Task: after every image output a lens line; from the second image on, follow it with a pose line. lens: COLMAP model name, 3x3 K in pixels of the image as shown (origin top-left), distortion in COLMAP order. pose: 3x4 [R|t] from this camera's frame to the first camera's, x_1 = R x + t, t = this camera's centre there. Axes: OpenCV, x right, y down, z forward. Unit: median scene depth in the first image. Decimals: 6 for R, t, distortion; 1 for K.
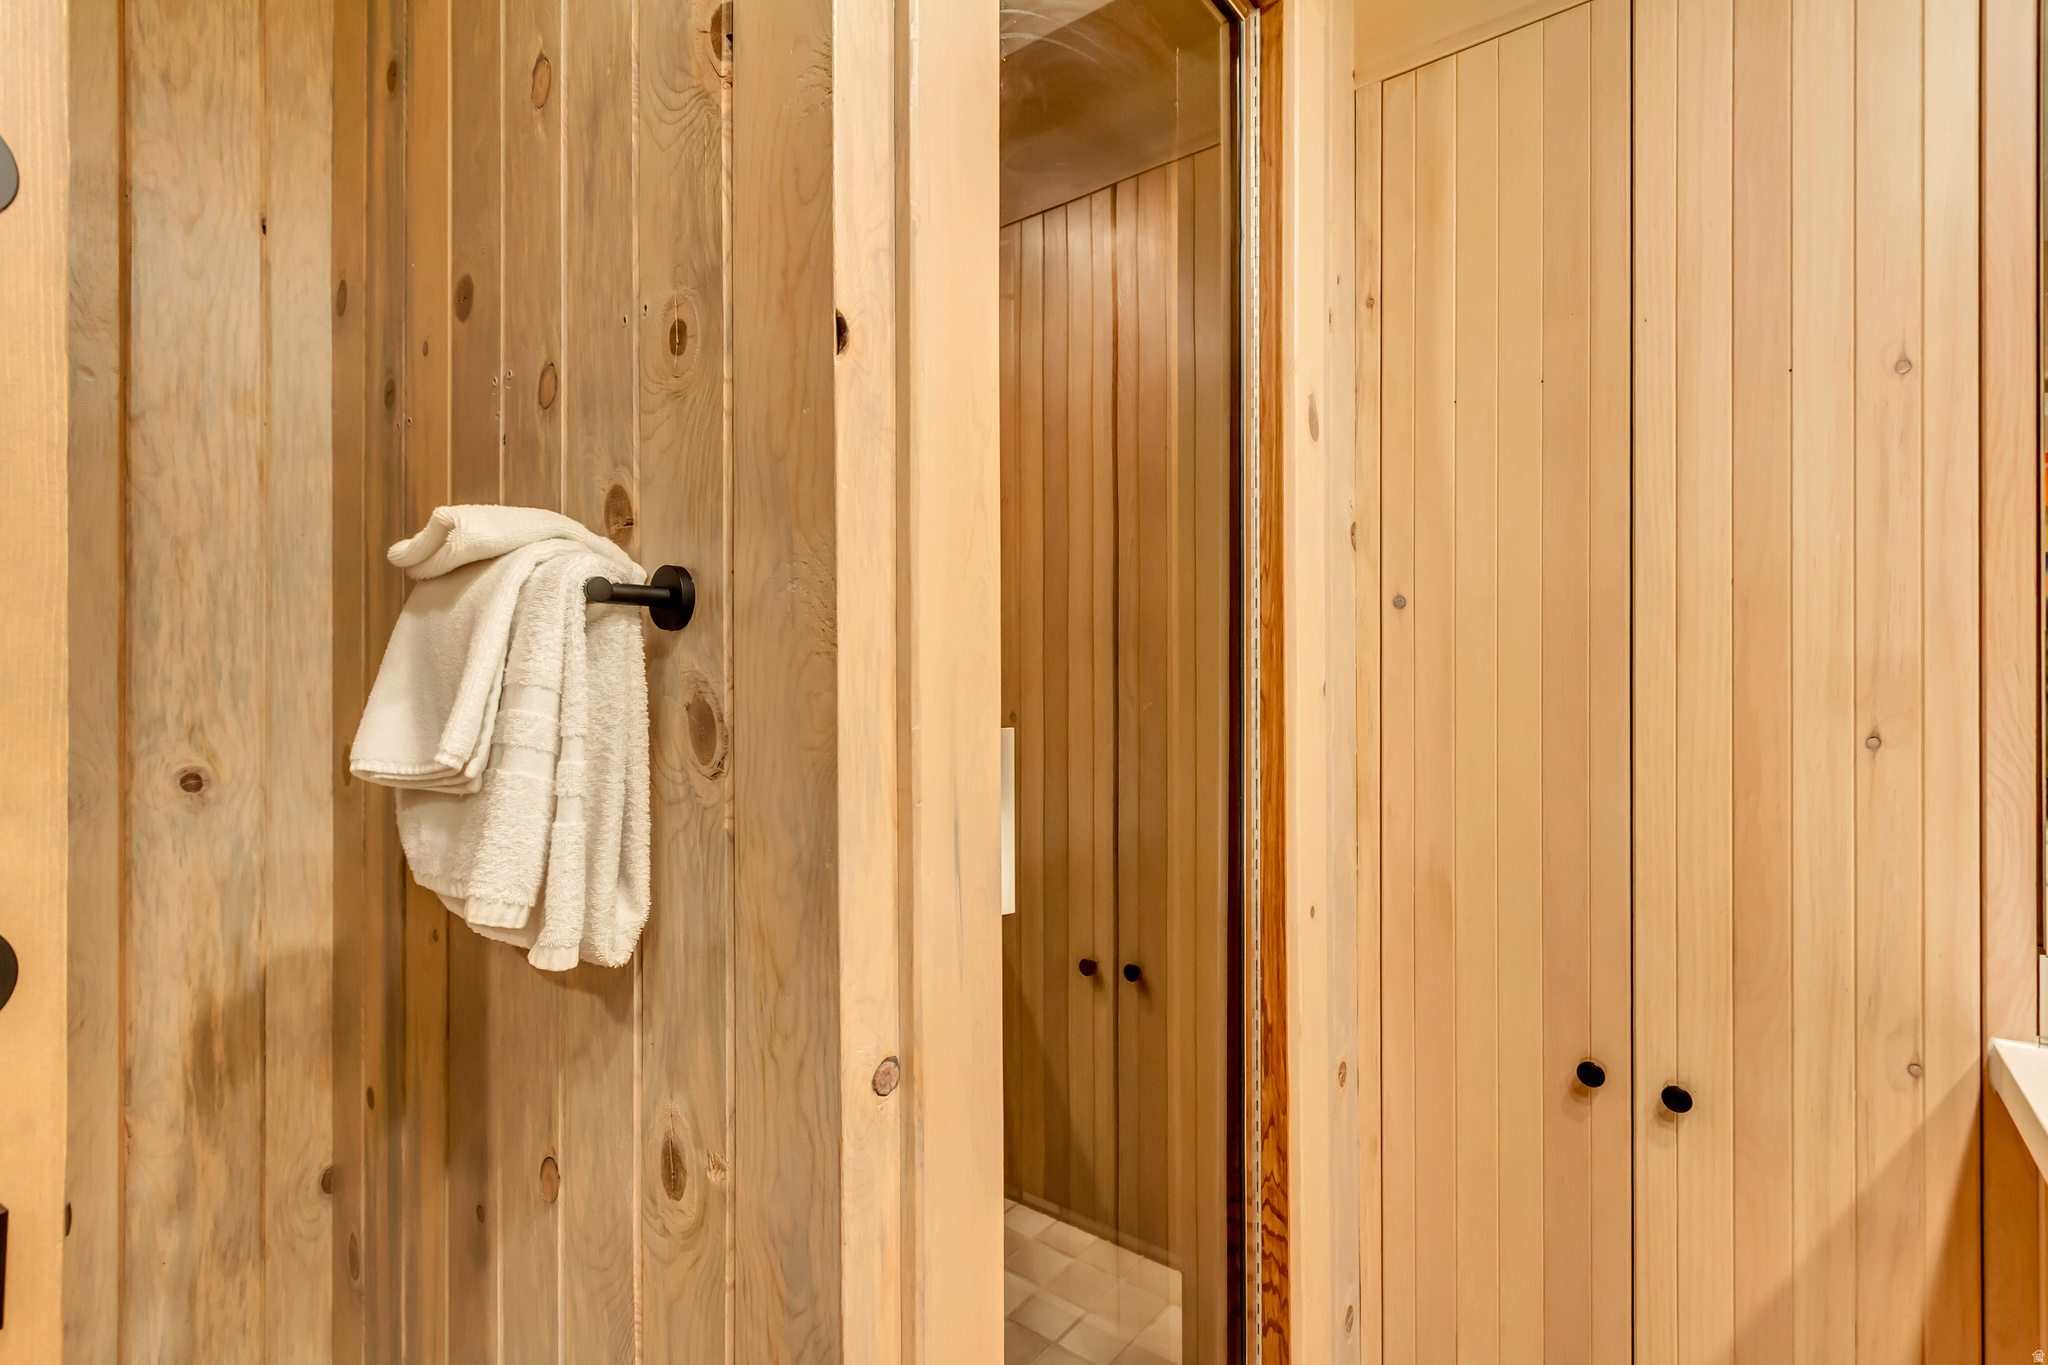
lens RADIAL K [[946.6, 0, 1031.6], [0, 946.6, 676.0], [0, 0, 1]] dist [0.005233, -0.002732]
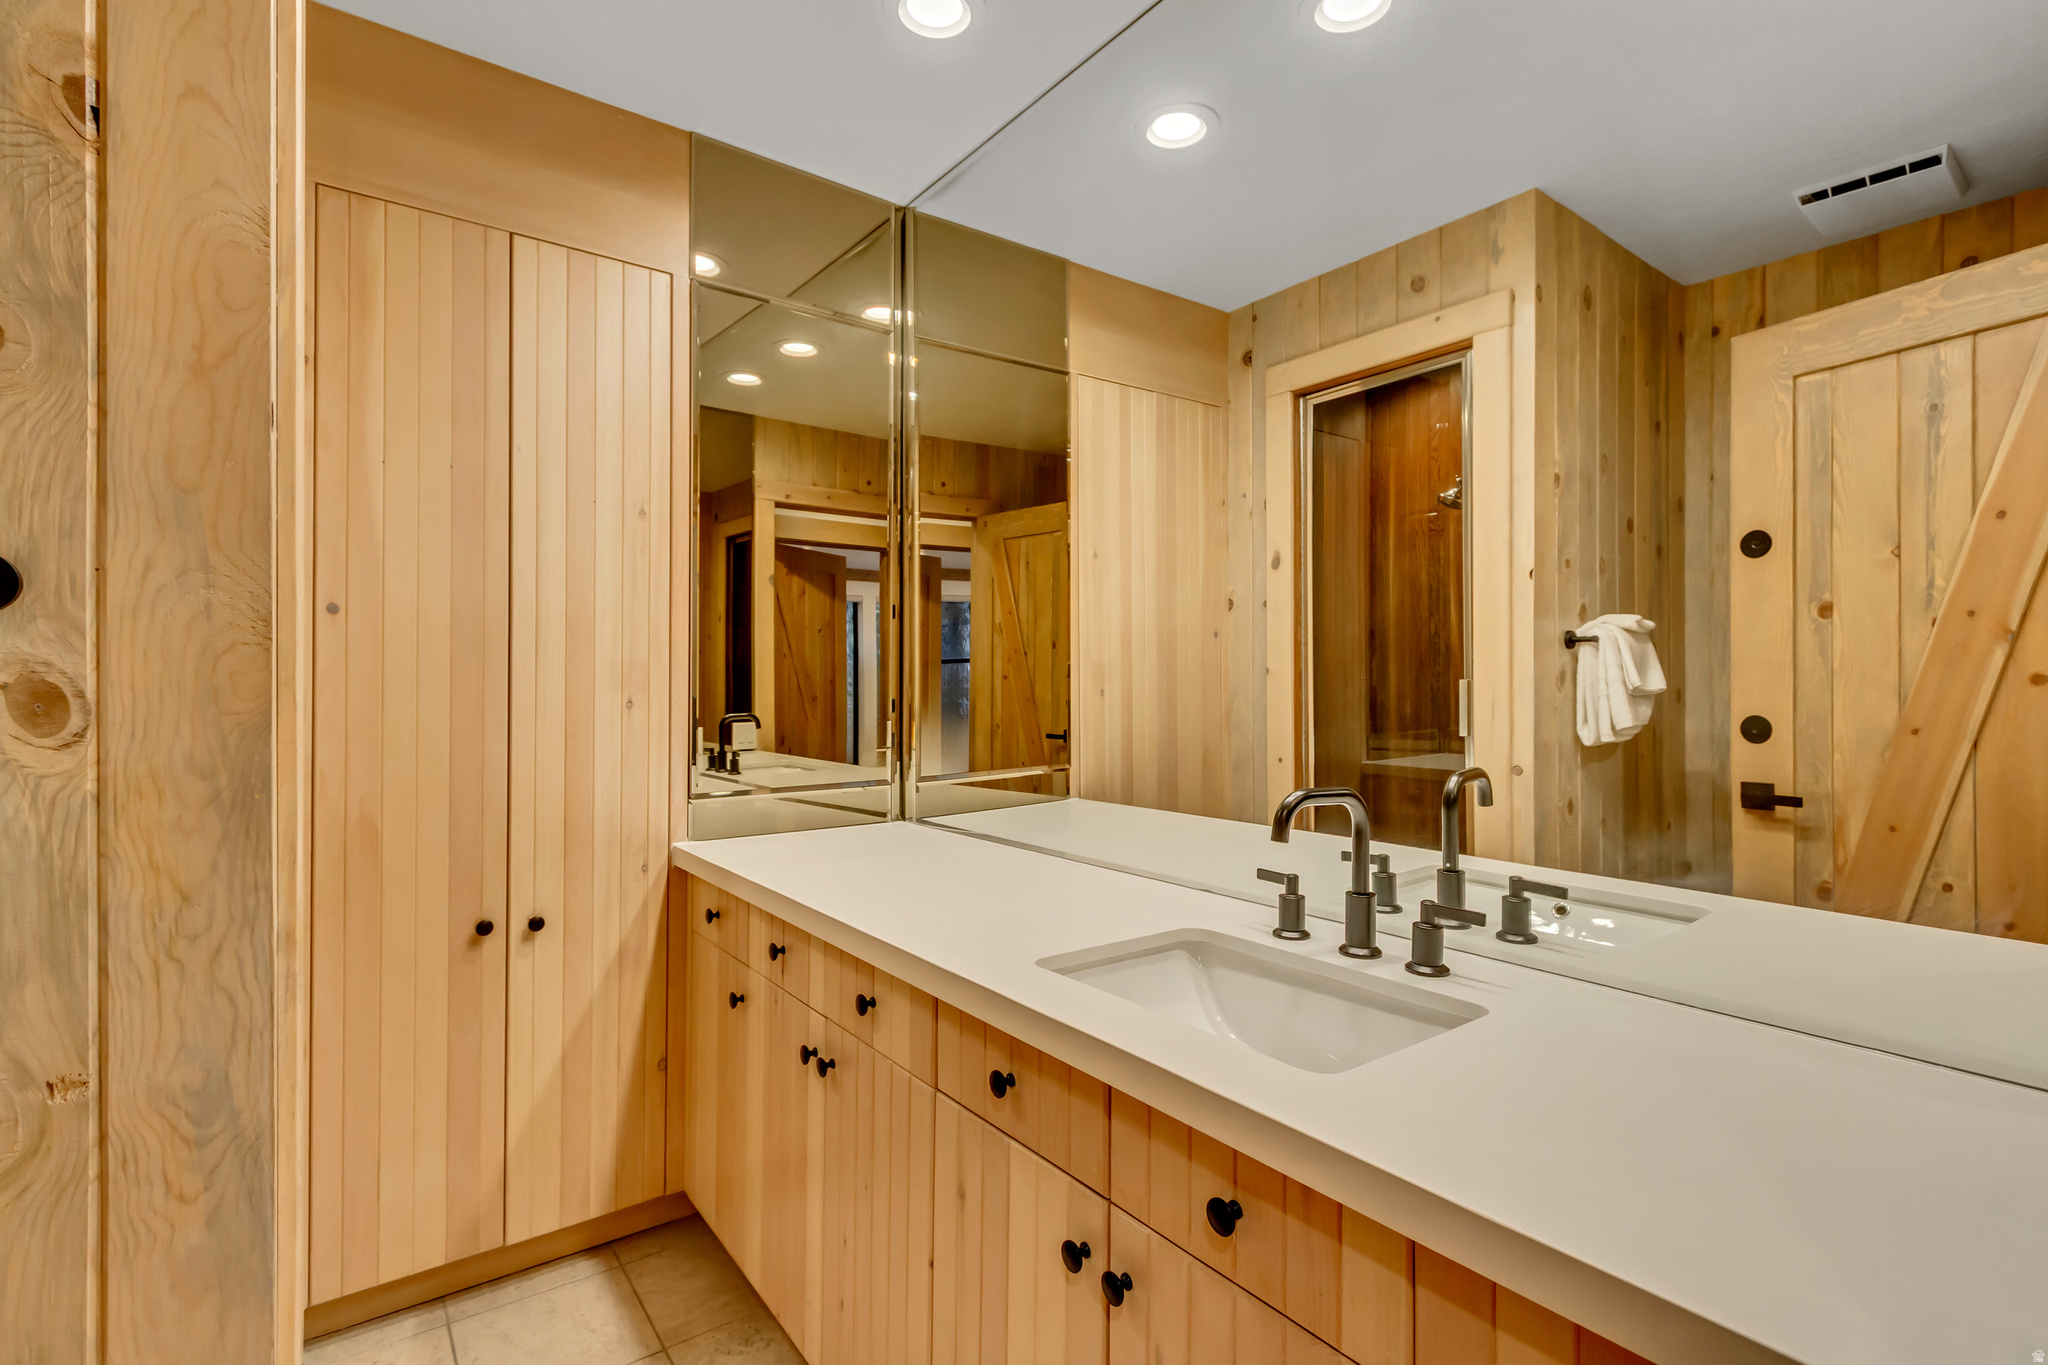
lens RADIAL K [[946.6, 0, 1025.8], [0, 946.6, 677.3], [0, 0, 1]] dist [0.005233, -0.002732]
pose [[0.254193, 0.004259, 0.967144, -1.208913], [-0.007613, 0.999968, -0.002403, 0.018292], [-0.967124, -0.006752, 0.254217, -0.425101]]
